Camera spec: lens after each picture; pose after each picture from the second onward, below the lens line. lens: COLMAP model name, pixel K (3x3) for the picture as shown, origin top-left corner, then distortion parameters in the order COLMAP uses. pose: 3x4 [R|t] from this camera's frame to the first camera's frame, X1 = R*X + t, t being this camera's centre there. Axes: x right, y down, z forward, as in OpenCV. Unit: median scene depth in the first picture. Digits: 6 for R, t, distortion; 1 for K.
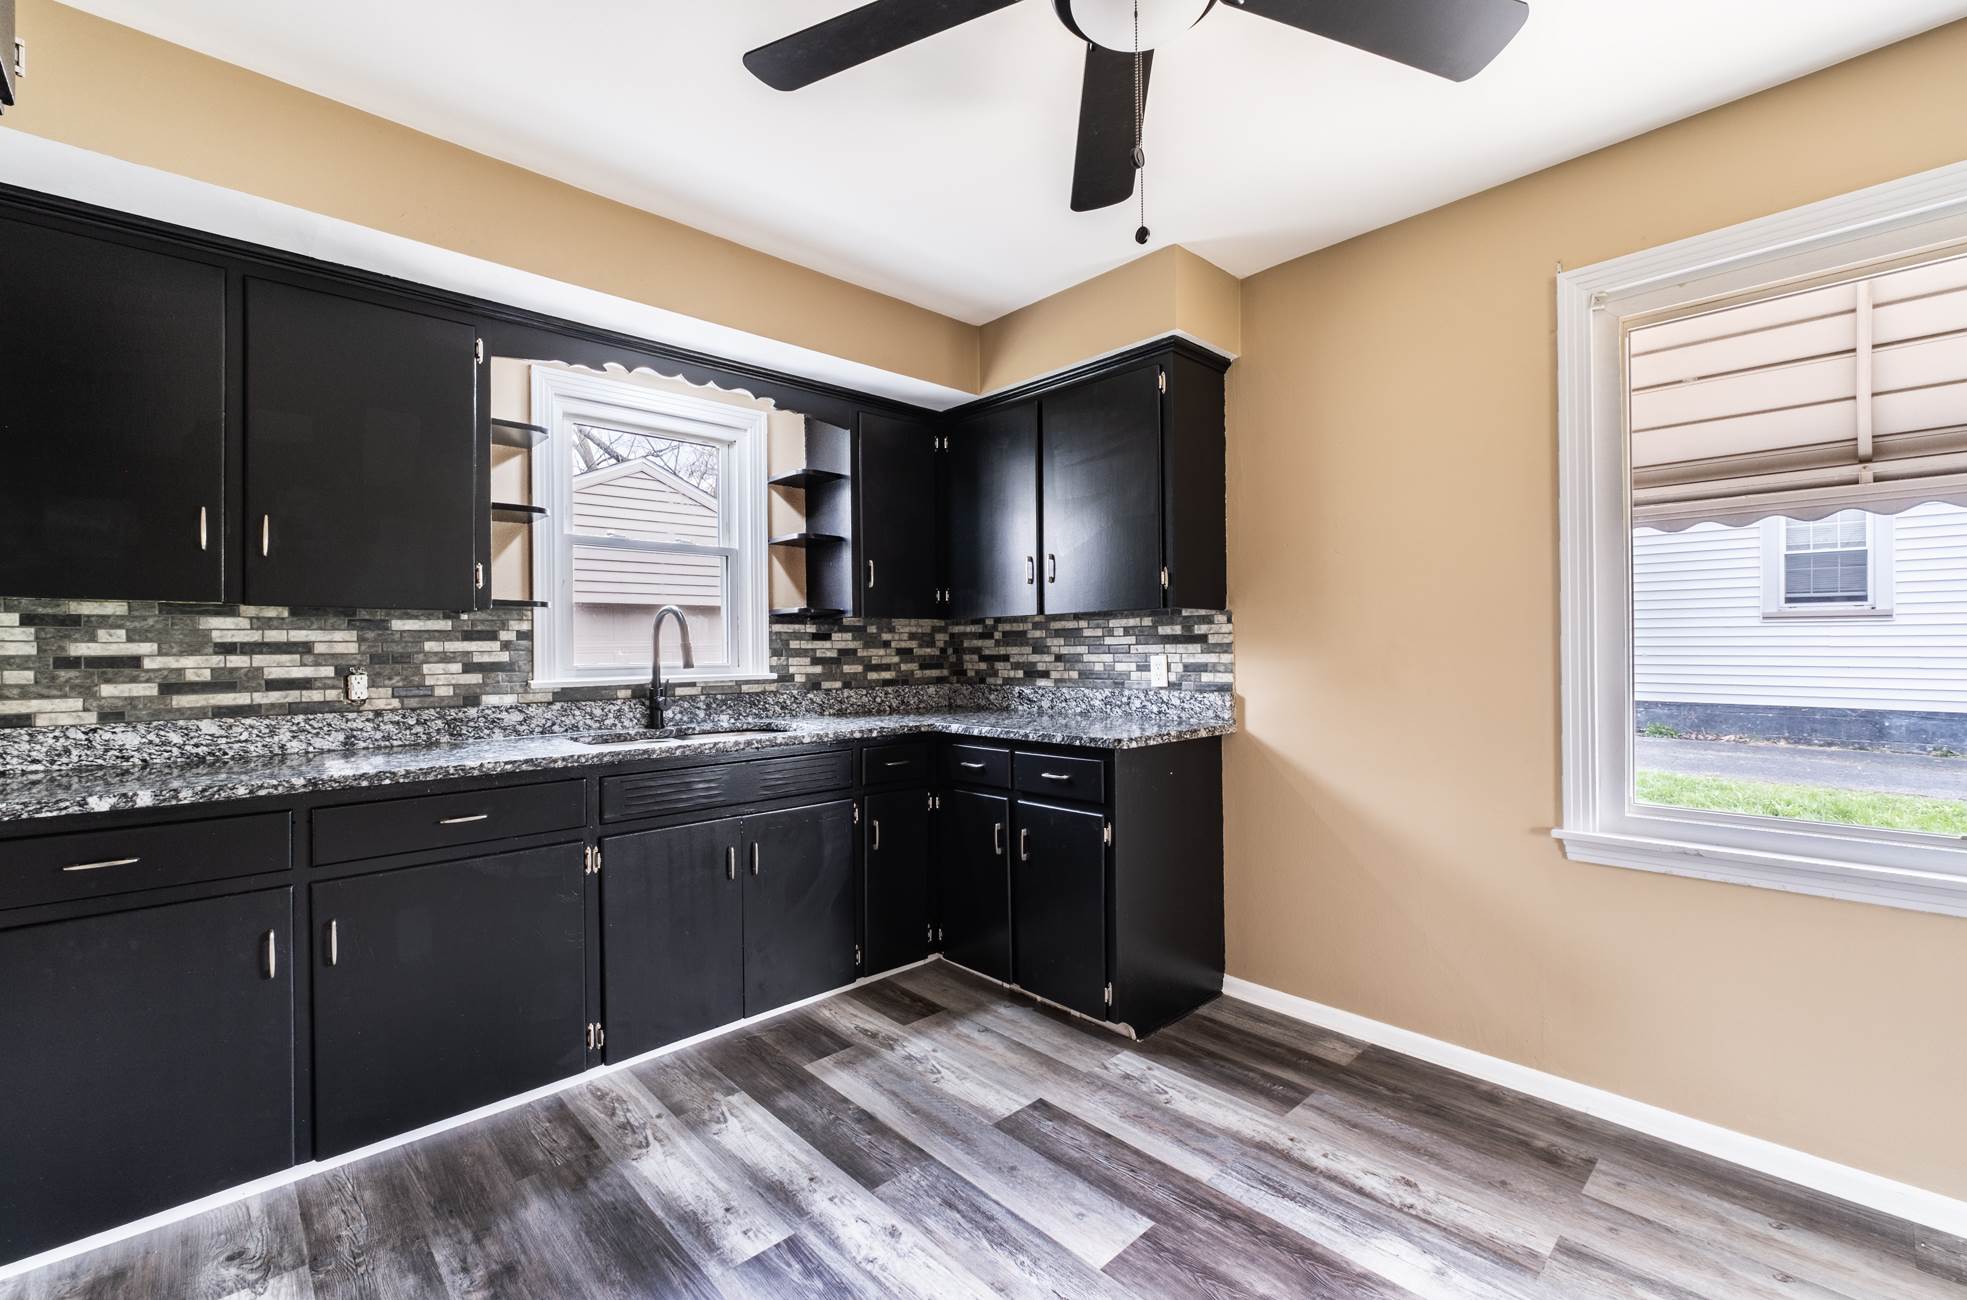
lens RADIAL K [[840.8, 0, 983.5], [0, 840.8, 650.0], [0, 0, 1]] dist [-0.002343, 0.000510]
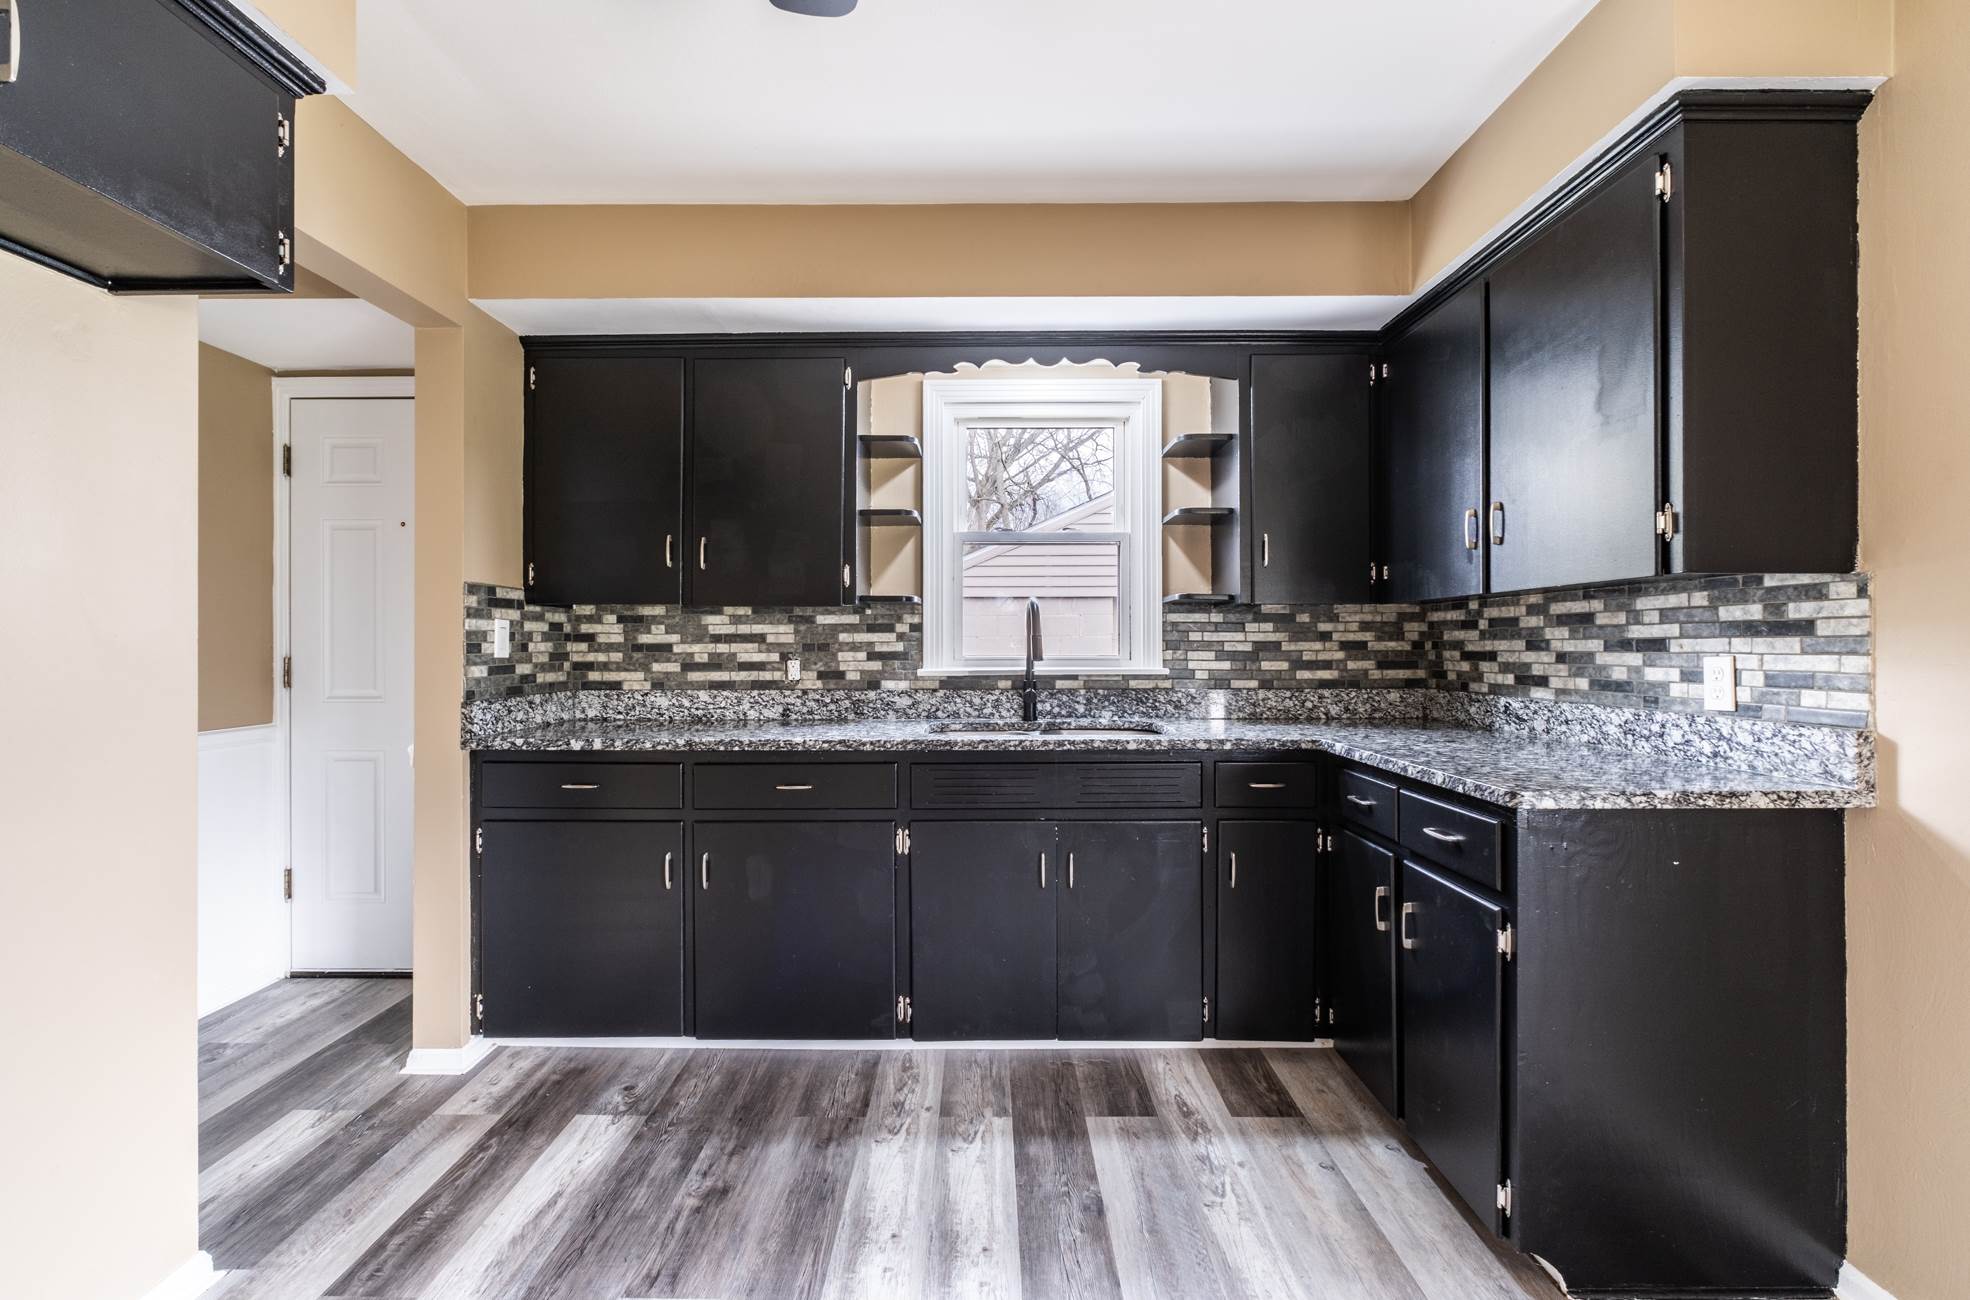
lens RADIAL K [[835.8, 0, 973.7], [0, 835.8, 644.1], [0, 0, 1]] dist [-0.004241, 0.000822]
pose [[0.719794, 0.008603, -0.694134, 0.273719], [-0.006085, 0.999963, 0.006084, -0.002944], [0.694161, -0.000155, 0.719820, 0.262870]]
